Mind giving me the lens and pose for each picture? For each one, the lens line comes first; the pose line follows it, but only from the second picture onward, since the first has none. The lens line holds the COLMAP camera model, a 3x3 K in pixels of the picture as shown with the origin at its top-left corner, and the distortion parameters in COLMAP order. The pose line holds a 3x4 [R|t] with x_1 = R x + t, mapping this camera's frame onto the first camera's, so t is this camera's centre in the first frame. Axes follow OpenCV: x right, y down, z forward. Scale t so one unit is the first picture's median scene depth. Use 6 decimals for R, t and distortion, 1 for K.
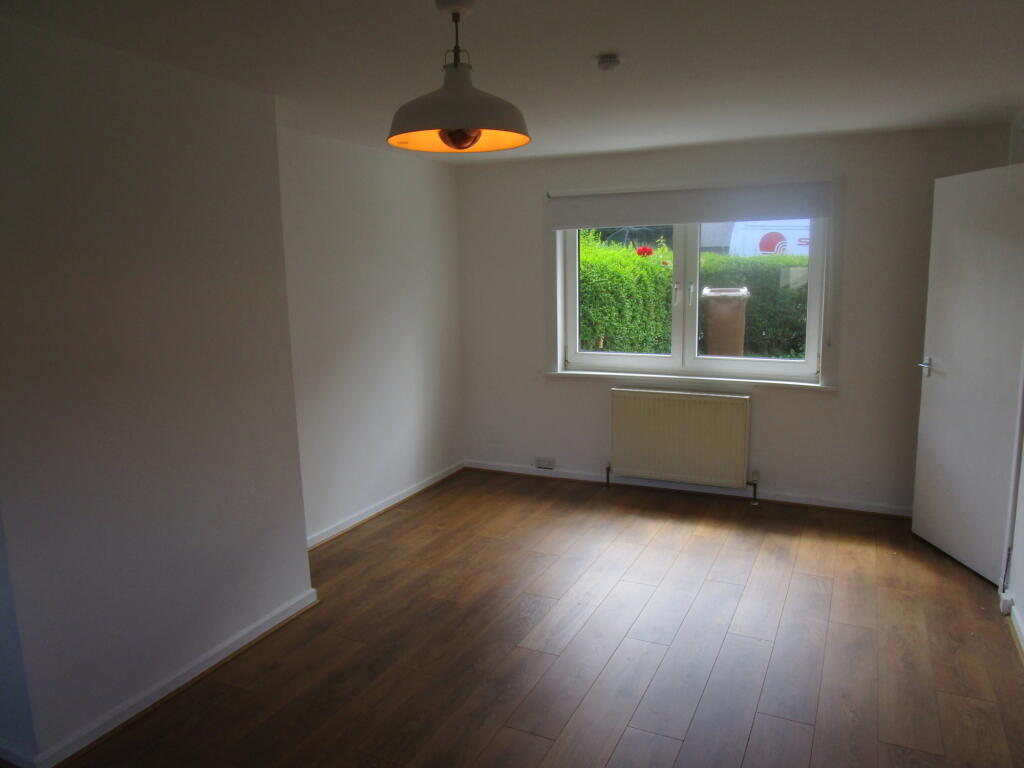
lens RADIAL K [[745.4, 0, 512.0], [0, 745.4, 384.0], [0, 0, 1]] dist [0.004322, -0.001500]
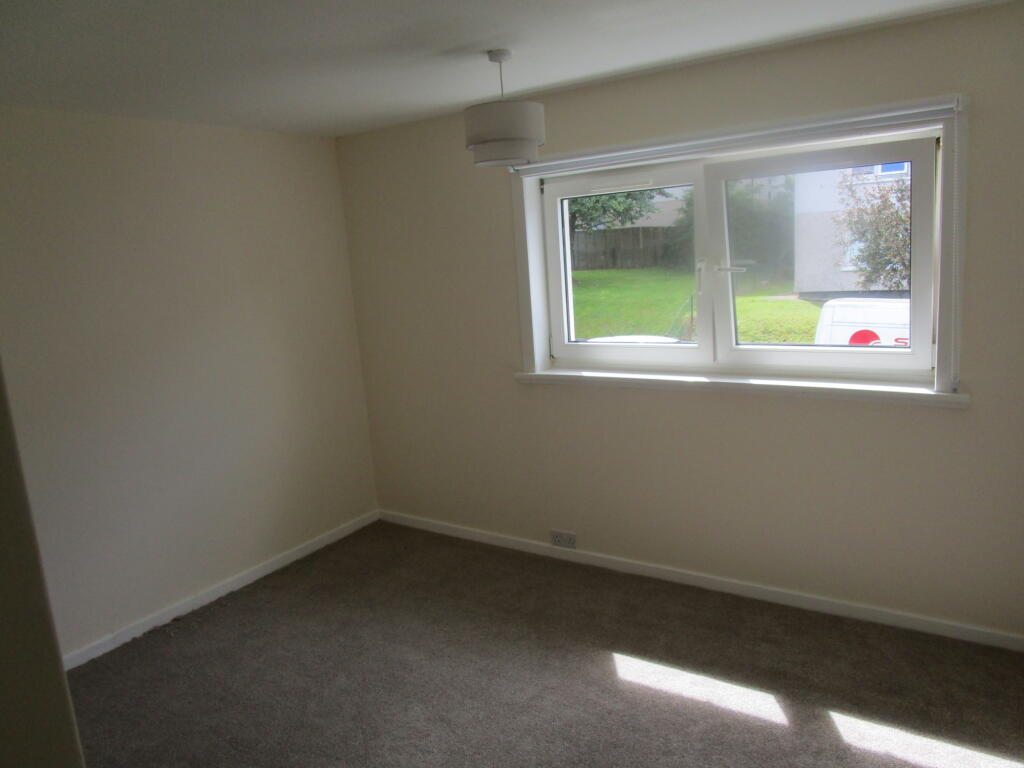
lens RADIAL K [[745.4, 0, 512.0], [0, 745.4, 384.0], [0, 0, 1]] dist [0.004322, -0.001500]
pose [[0.987988, -0.018411, -0.153432, 0.163690], [0.022689, 0.999400, 0.026181, -0.027349], [0.152858, -0.029347, 0.987812, 0.343725]]
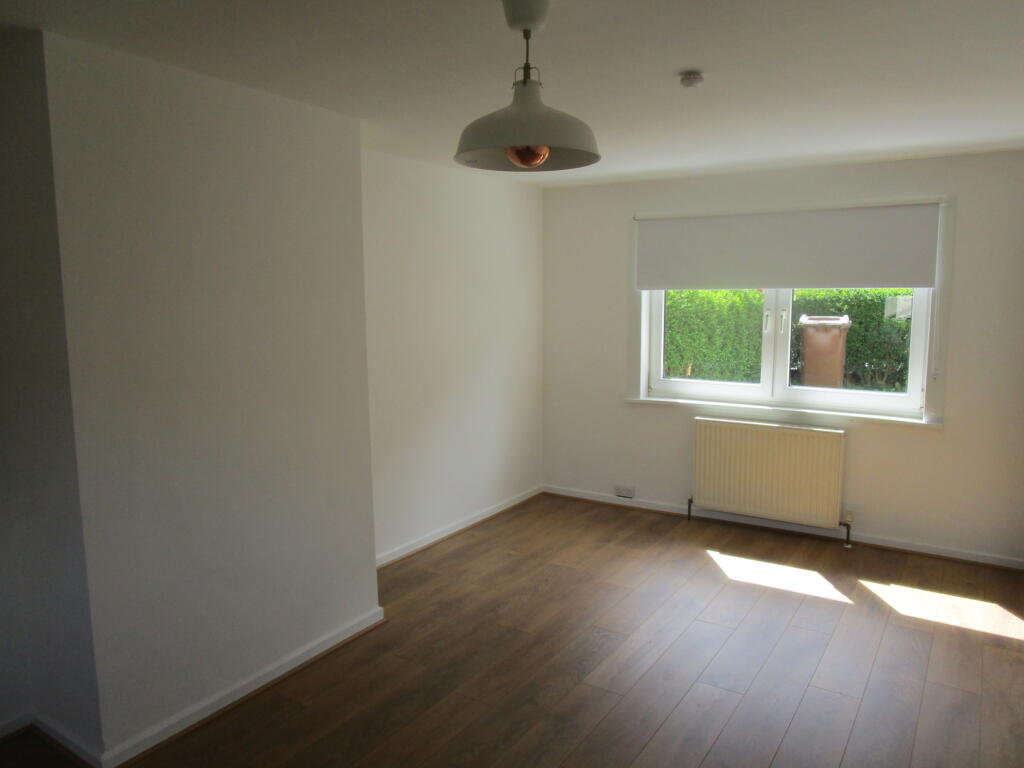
lens RADIAL K [[736.8, 0, 513.2], [0, 736.8, 387.5], [0, 0, 1]] dist [-0.007436, -0.001342]
pose [[0.991286, 0.030159, -0.128229, 0.022527], [-0.033488, 0.999154, -0.023888, -0.002260], [0.127400, 0.027974, 0.991457, 0.026838]]
